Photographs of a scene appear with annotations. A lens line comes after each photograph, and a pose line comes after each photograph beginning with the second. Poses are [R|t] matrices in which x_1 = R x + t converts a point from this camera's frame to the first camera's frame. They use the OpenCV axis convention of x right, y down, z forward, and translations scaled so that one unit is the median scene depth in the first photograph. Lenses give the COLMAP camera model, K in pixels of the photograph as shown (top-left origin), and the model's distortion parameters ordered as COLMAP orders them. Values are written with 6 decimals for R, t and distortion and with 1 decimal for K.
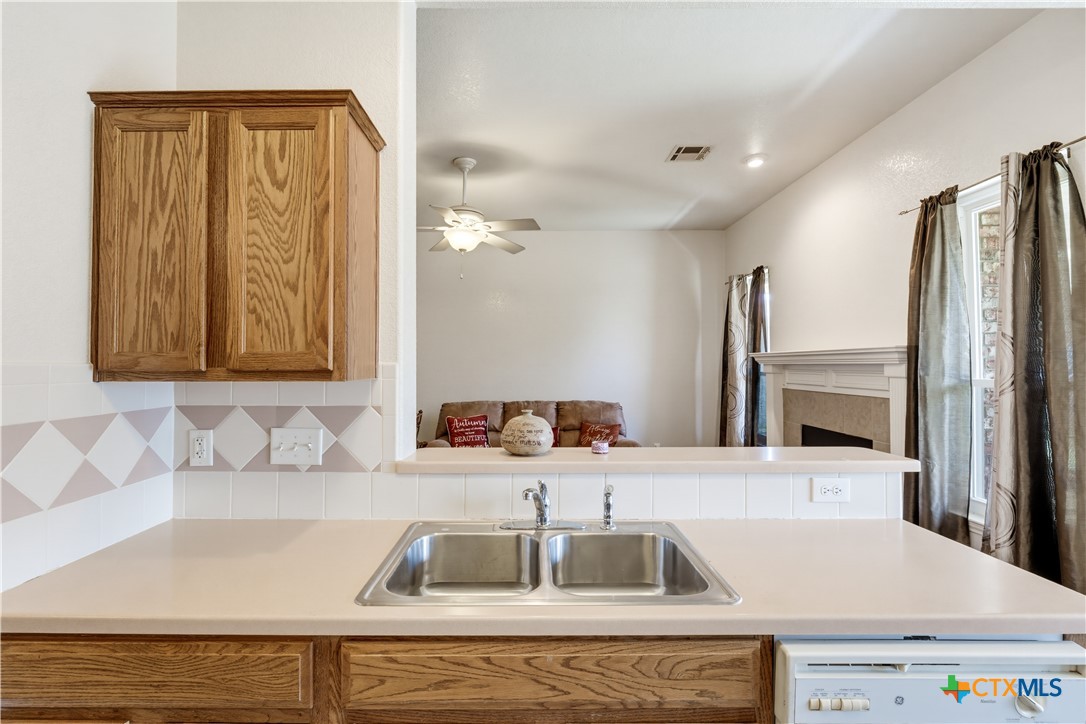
lens RADIAL K [[494.4, 0, 532.0], [0, 494.4, 357.7], [0, 0, 1]] dist [-0.010874, 0.001400]
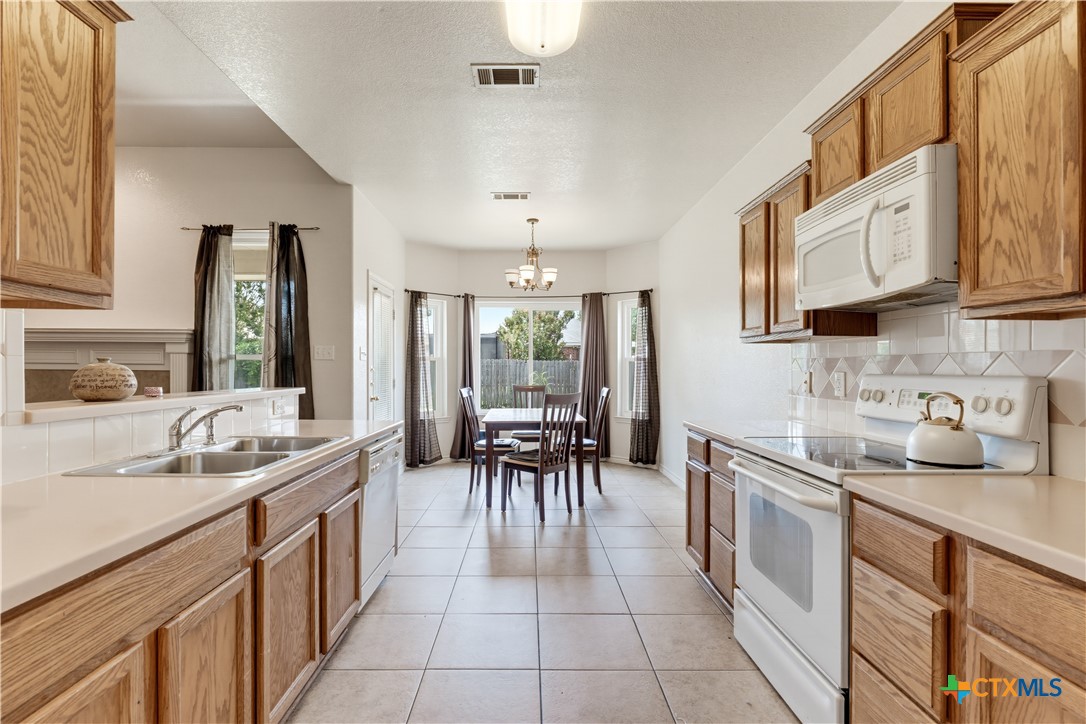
lens RADIAL K [[494.4, 0, 532.0], [0, 494.4, 357.7], [0, 0, 1]] dist [-0.010874, 0.001400]
pose [[-0.013529, 0.021921, 0.999668, -1.344371], [-0.020088, 0.999552, -0.022190, 0.145888], [-0.999707, -0.020382, -0.013083, 0.189235]]
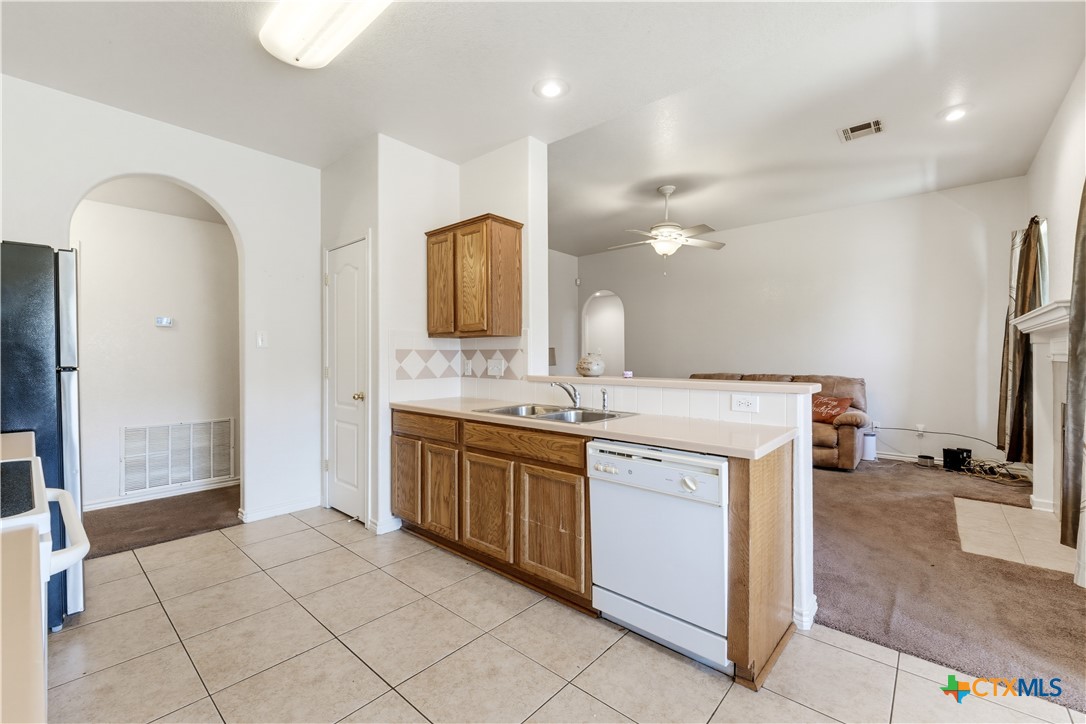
lens RADIAL K [[454.3, 0, 543.0], [0, 454.3, 362.0], [0, 0, 1]] dist [0.000750, 0.000106]
pose [[0.756184, 0.009461, -0.654291, 1.272062], [0.009073, 0.999648, 0.024940, 0.129279], [0.654296, -0.024796, 0.755832, -0.516642]]
